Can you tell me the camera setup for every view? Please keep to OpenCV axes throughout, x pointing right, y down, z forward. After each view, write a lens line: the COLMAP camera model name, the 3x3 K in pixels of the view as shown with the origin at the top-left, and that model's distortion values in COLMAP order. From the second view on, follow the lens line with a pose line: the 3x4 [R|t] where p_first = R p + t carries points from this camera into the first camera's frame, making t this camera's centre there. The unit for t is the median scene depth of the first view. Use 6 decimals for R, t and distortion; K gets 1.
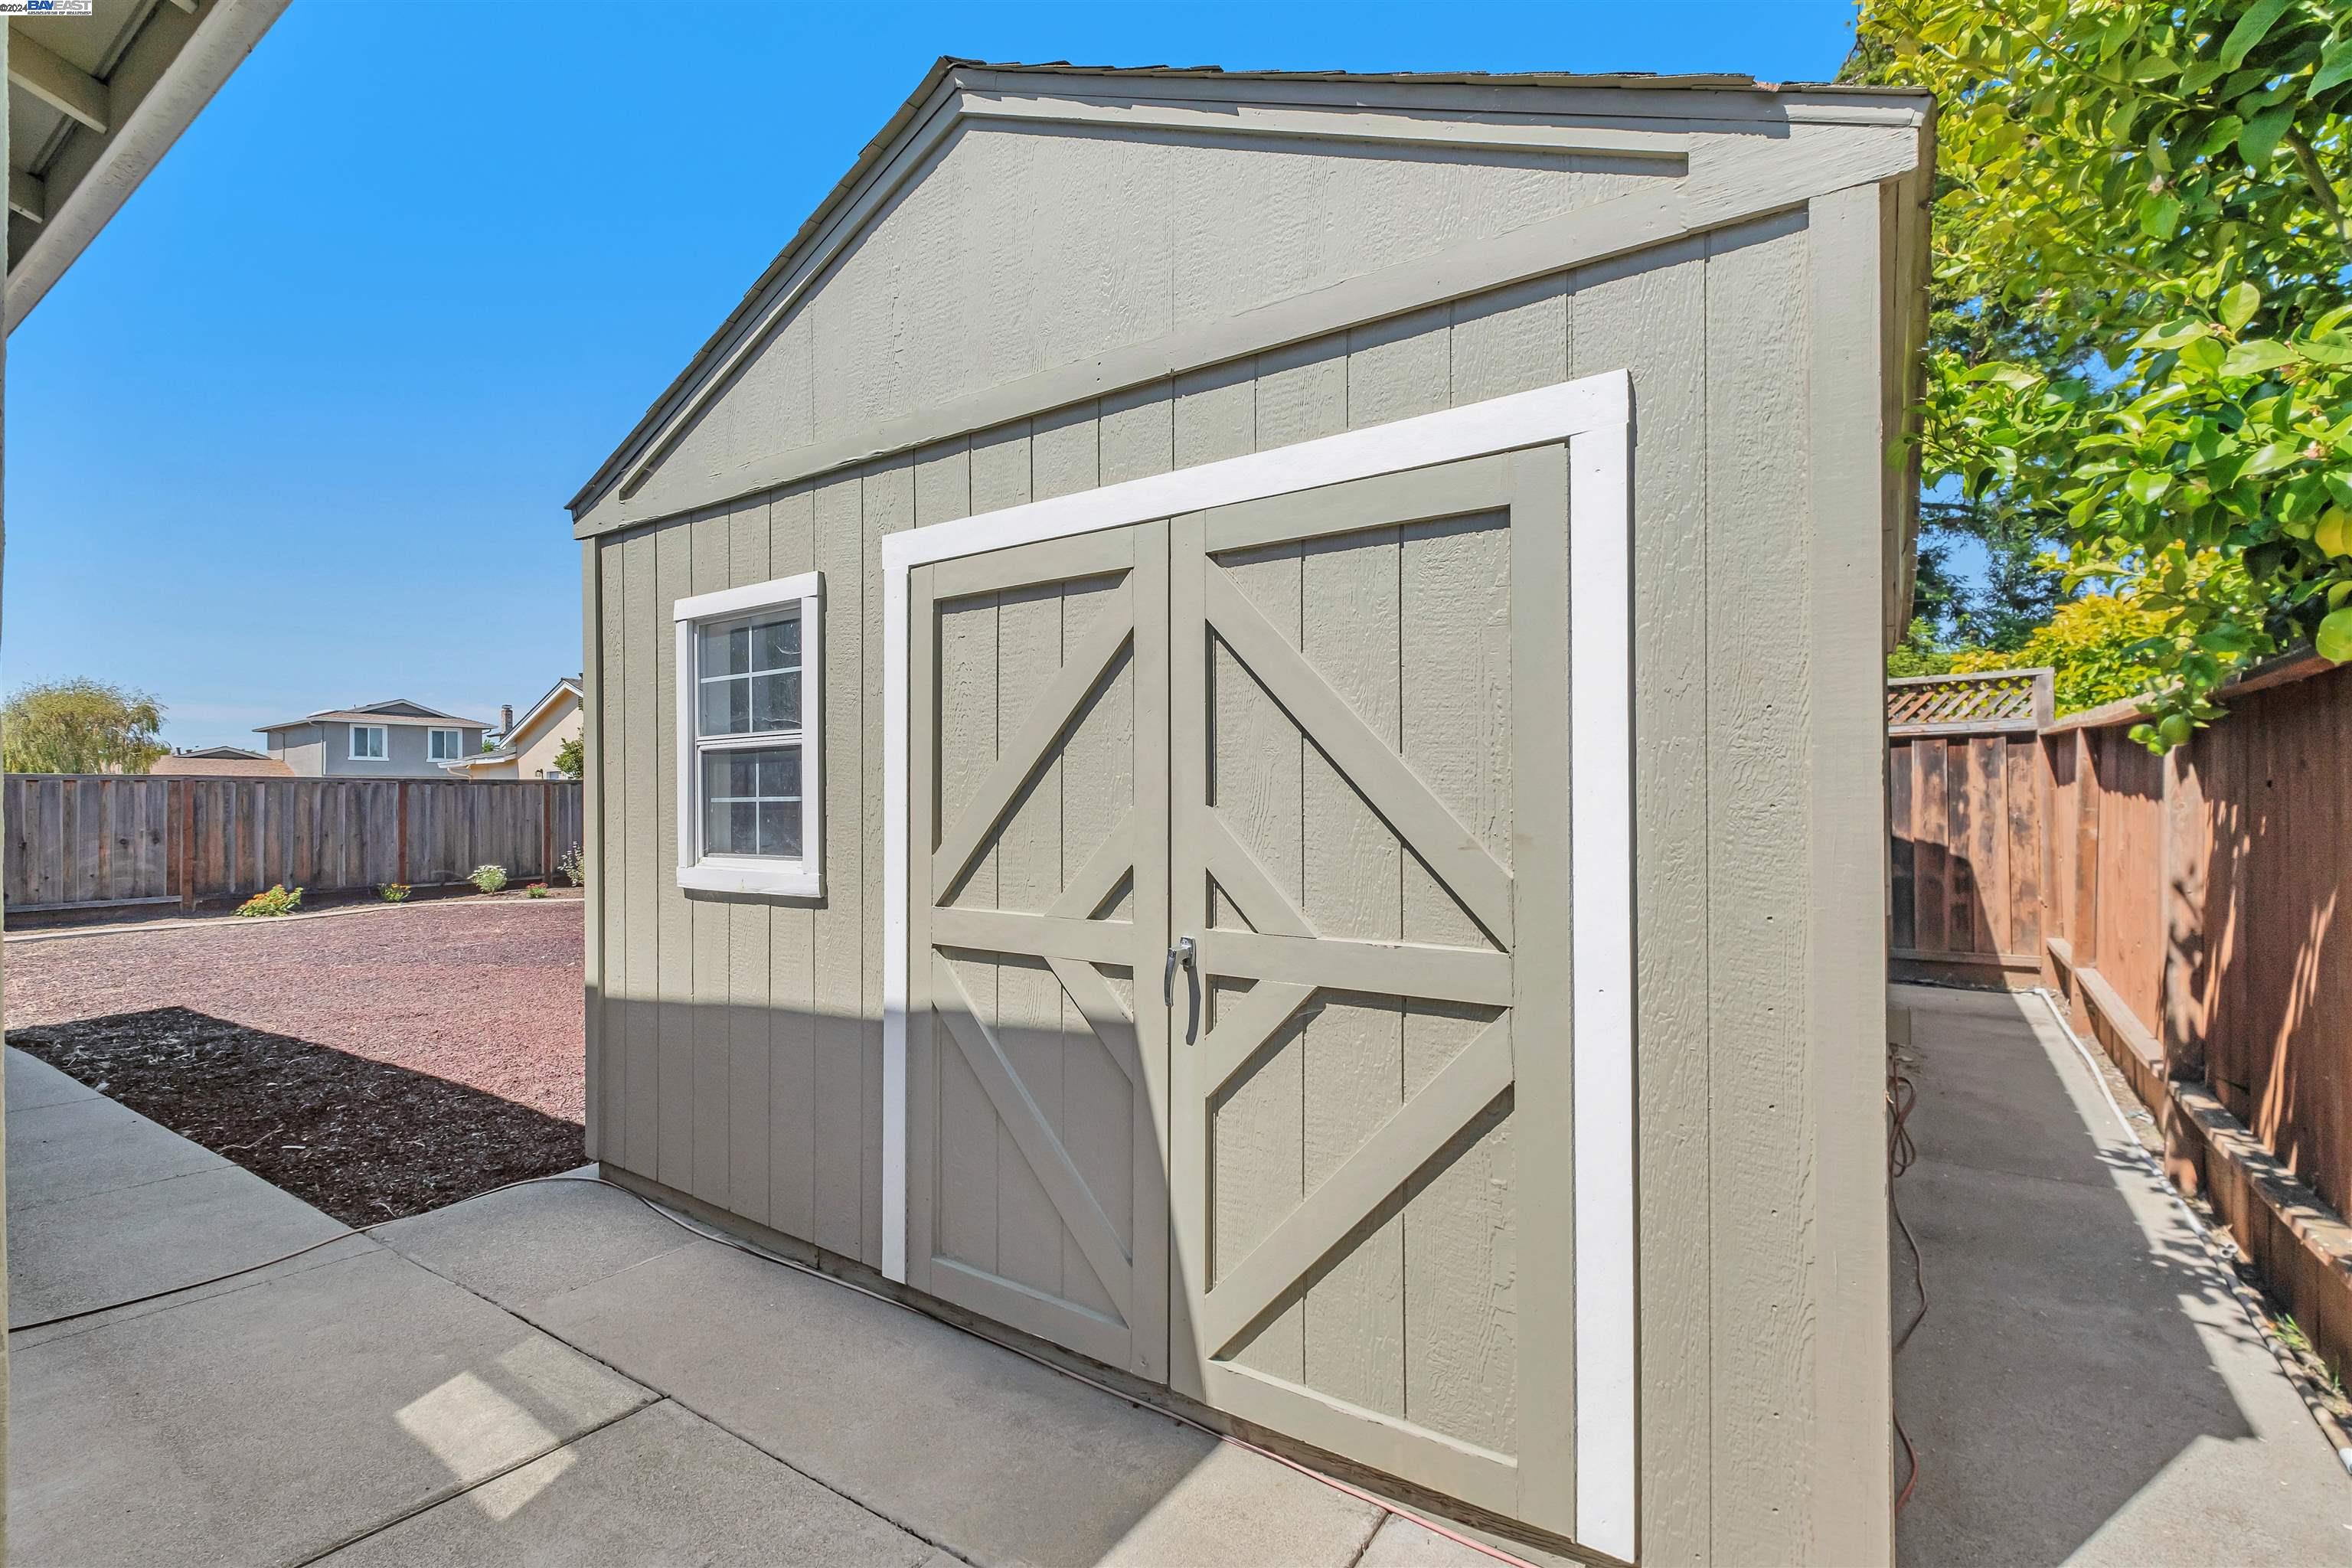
lens RADIAL K [[1023.9, 0, 1203.8], [0, 1023.9, 795.9], [0, 0, 1]] dist [-0.003036, -0.001427]
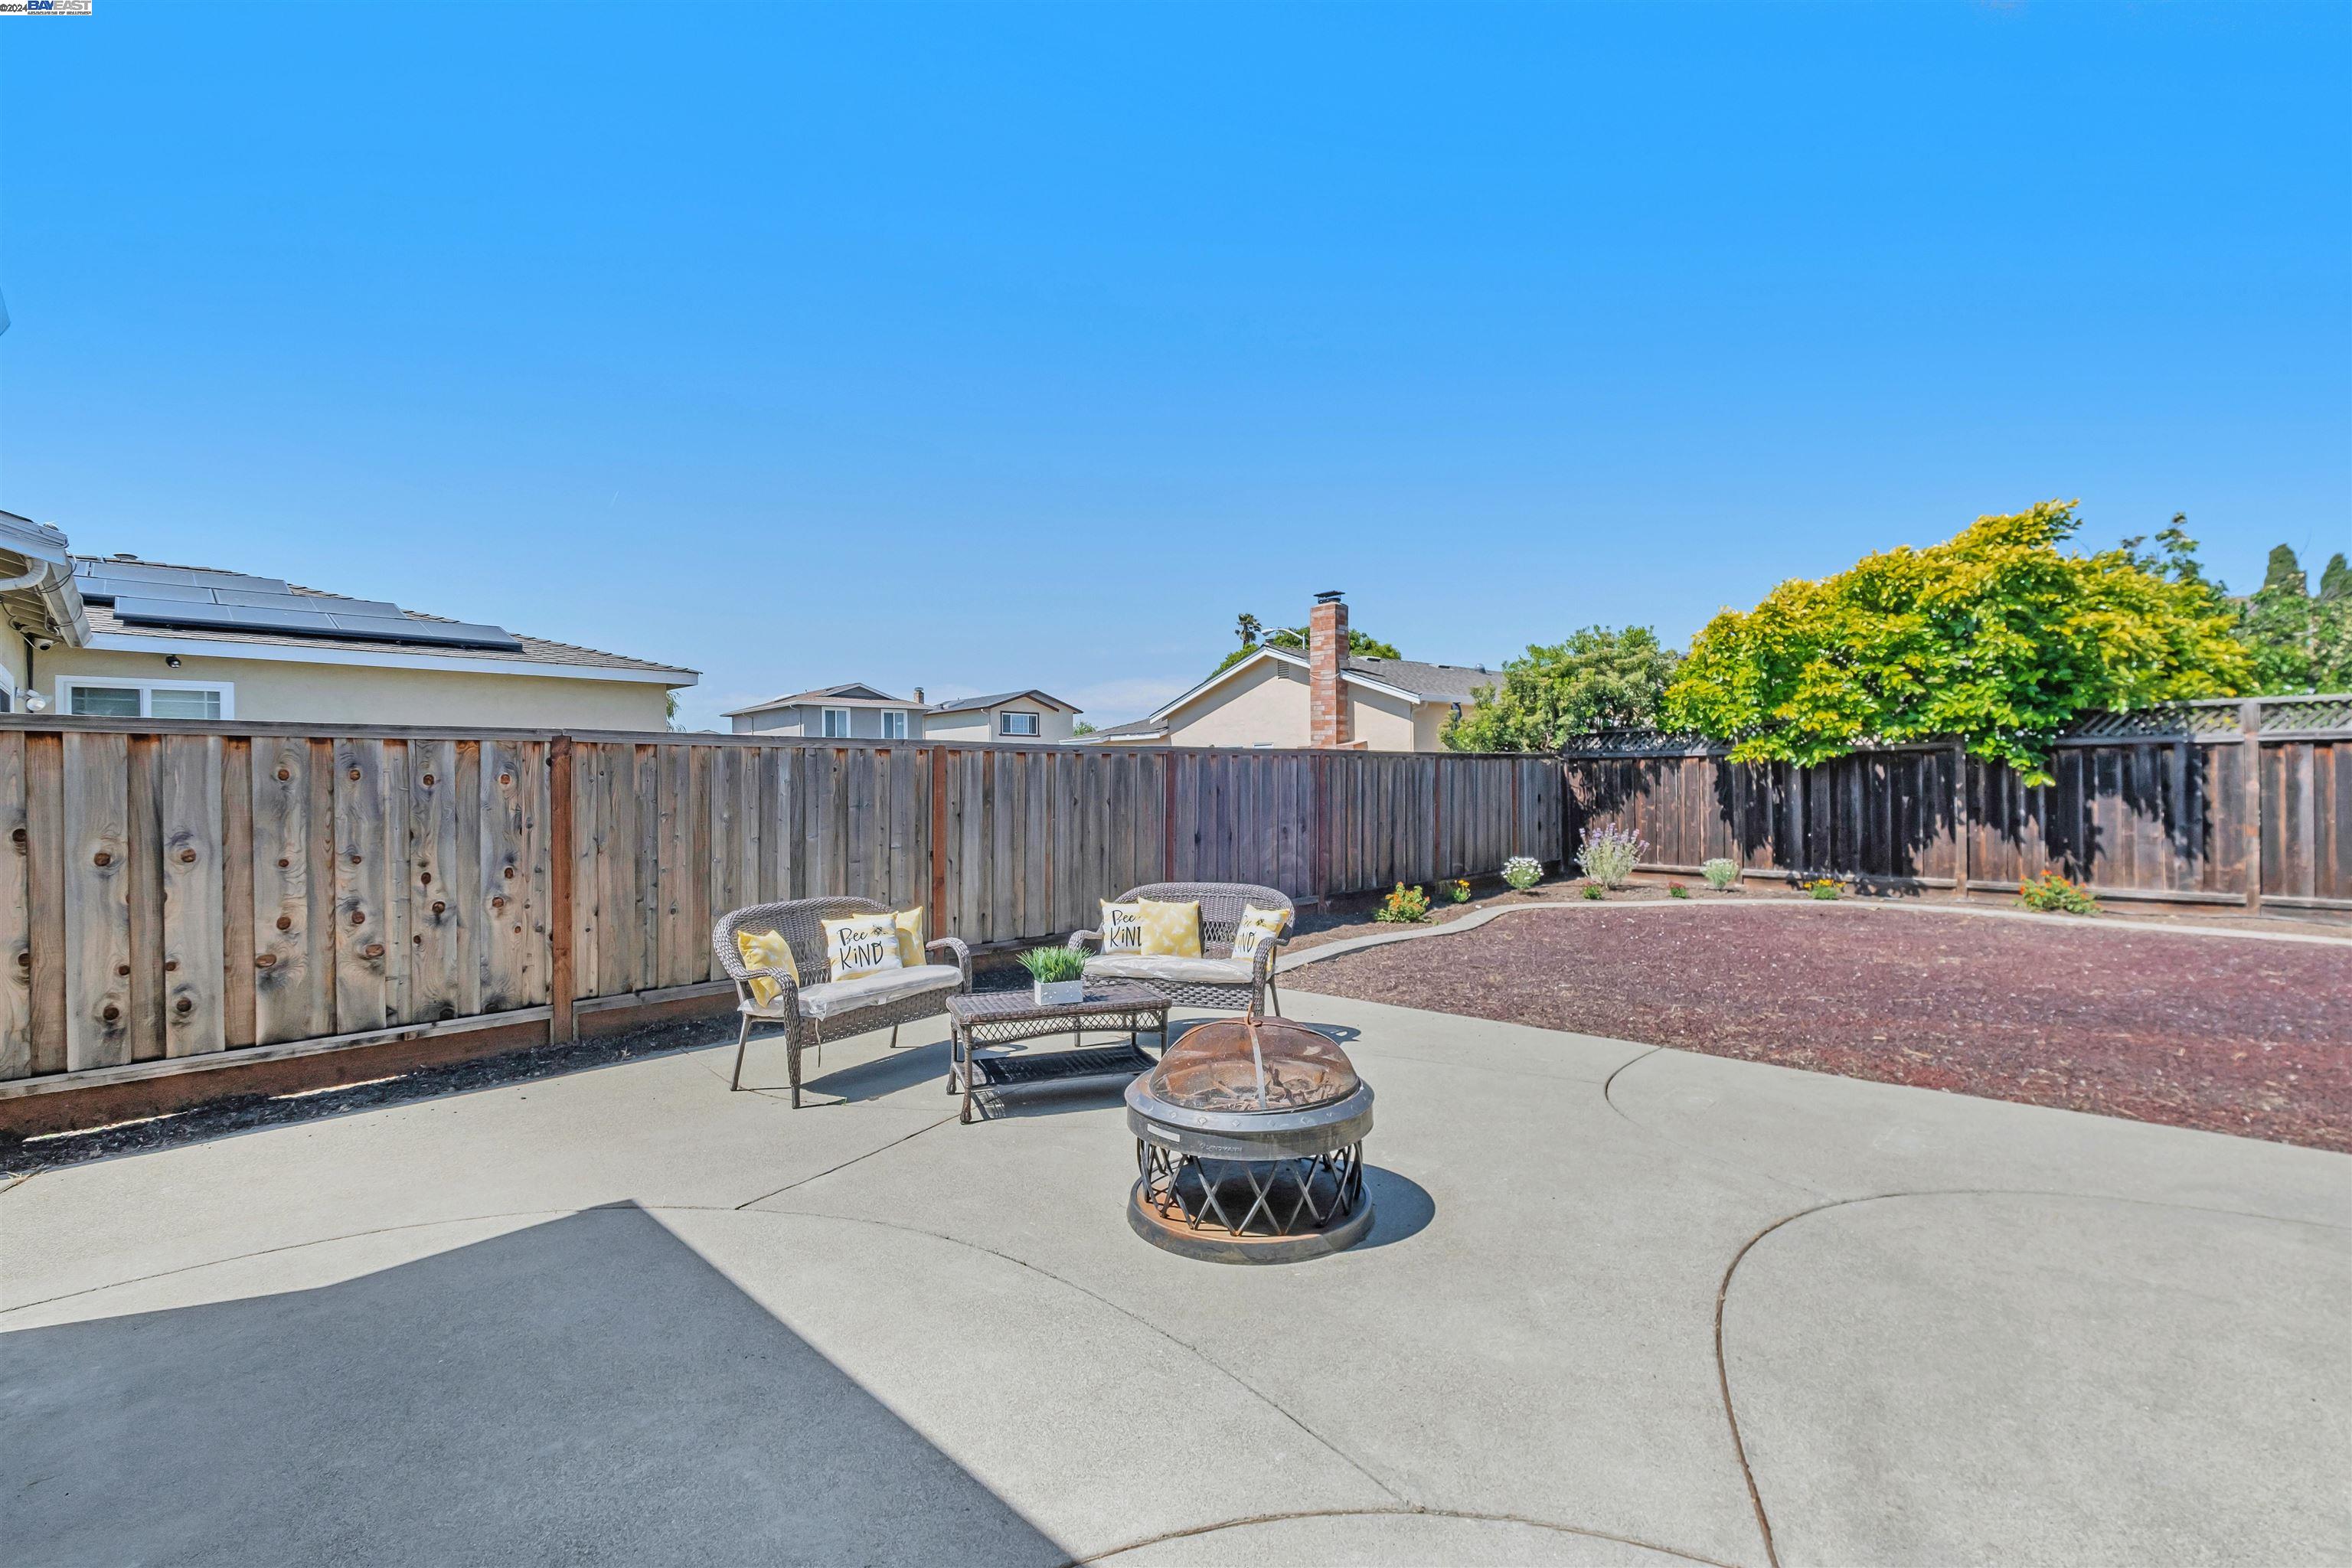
lens RADIAL K [[1023.9, 0, 1203.8], [0, 1023.9, 795.9], [0, 0, 1]] dist [-0.003036, -0.001427]
pose [[0.980143, 0.000757, -0.198288, -0.805290], [0.003834, 0.999733, 0.022772, -0.000982], [0.198253, -0.023081, 0.979879, 0.154867]]
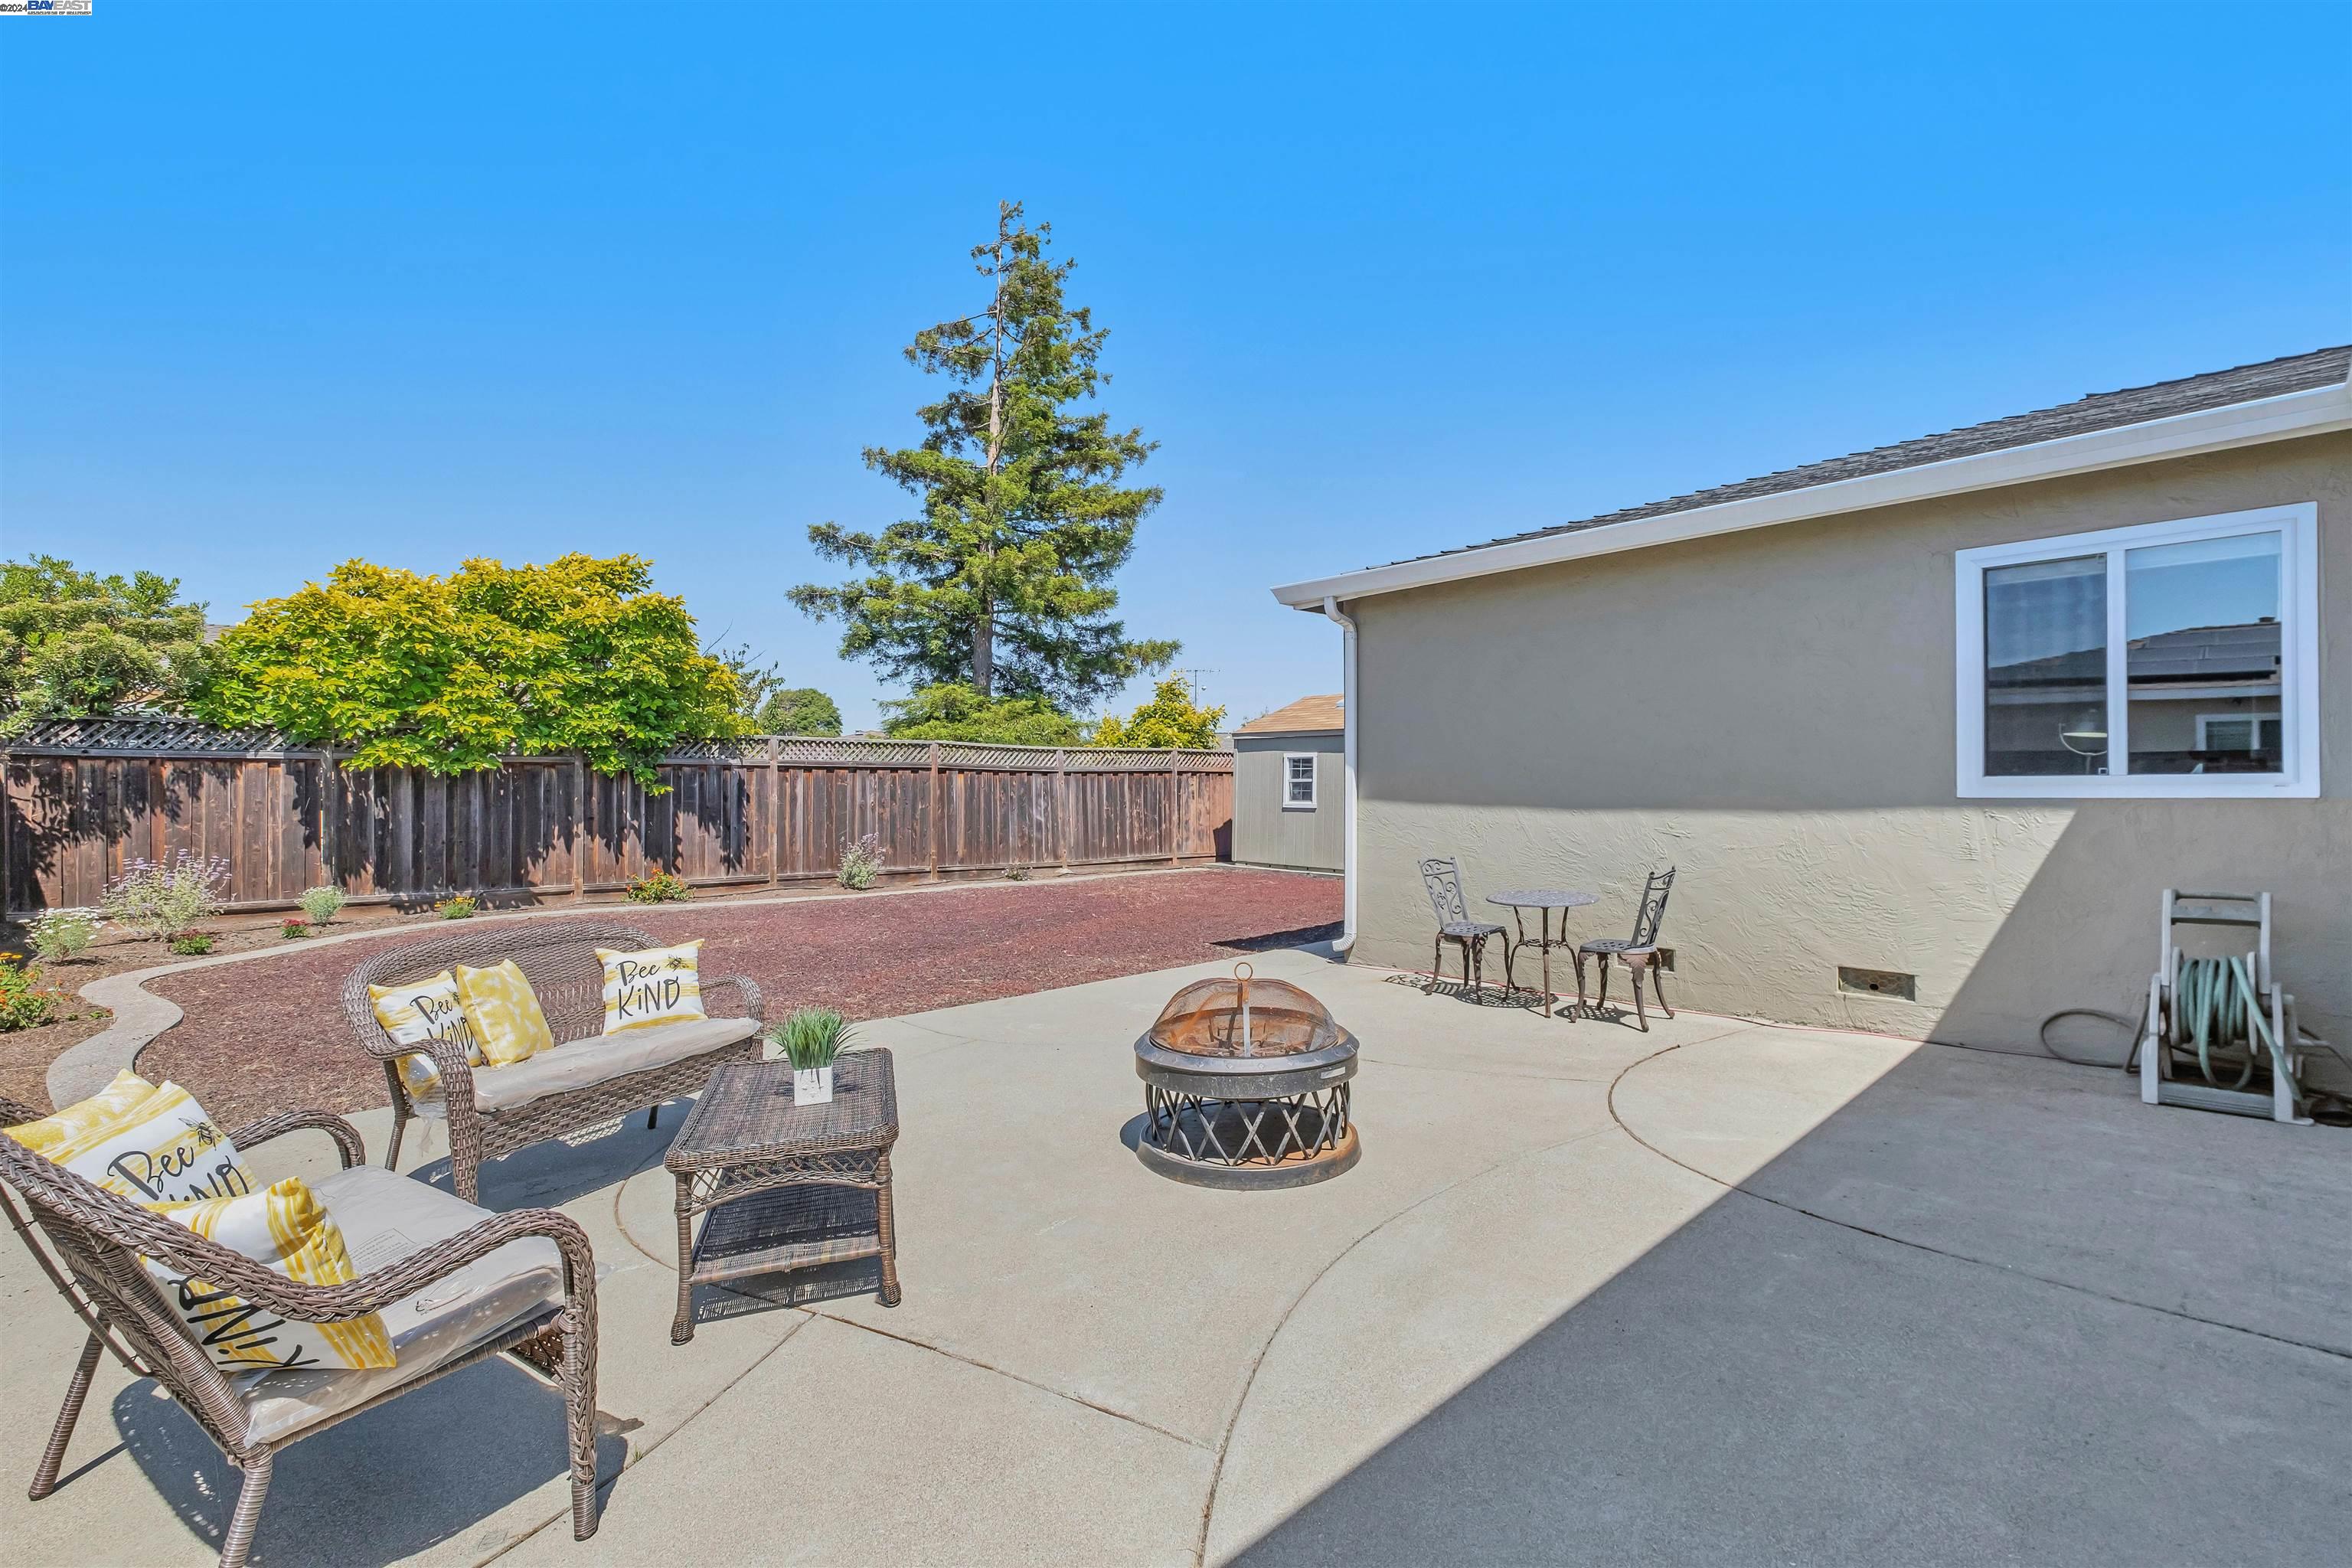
lens RADIAL K [[1023.9, 0, 1203.8], [0, 1023.9, 795.9], [0, 0, 1]] dist [-0.003036, -0.001427]
pose [[0.243094, 0.006716, 0.969979, -1.077851], [-0.002593, 0.999977, -0.006273, 0.013490], [-0.969999, -0.000990, 0.243106, 0.318228]]
